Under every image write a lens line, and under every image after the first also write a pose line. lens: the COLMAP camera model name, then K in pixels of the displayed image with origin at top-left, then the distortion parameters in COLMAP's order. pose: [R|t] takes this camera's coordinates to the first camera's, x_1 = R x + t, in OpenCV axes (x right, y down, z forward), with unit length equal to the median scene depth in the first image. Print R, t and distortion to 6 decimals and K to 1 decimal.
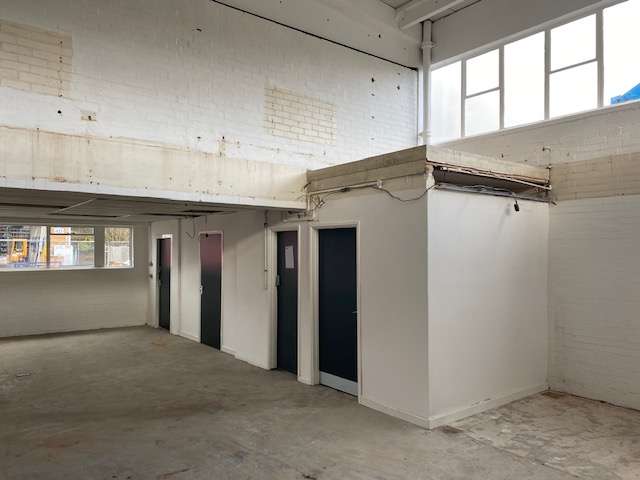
lens RADIAL K [[480.6, 0, 318.4], [0, 480.6, 242.9], [0, 0, 1]] dist [0.010330, -0.018735]
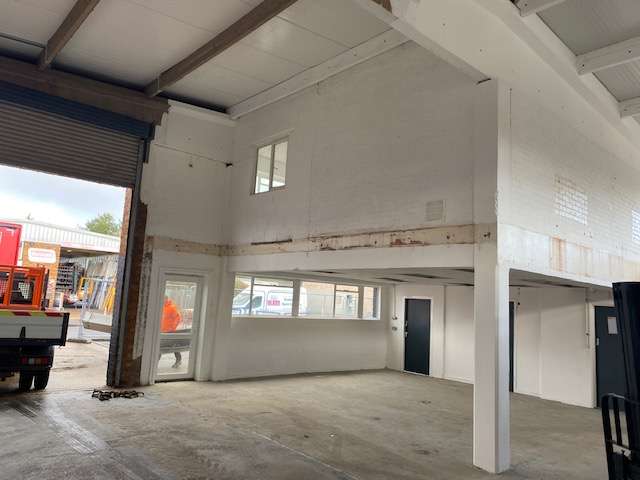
lens RADIAL K [[480.6, 0, 316.1], [0, 480.6, 237.1], [0, 0, 1]] dist [0.010330, -0.018735]
pose [[0.996820, 0.067218, 0.042799, -0.675394], [-0.061554, 0.990601, -0.122152, 0.000571], [-0.050607, 0.119129, 0.991588, -0.273522]]
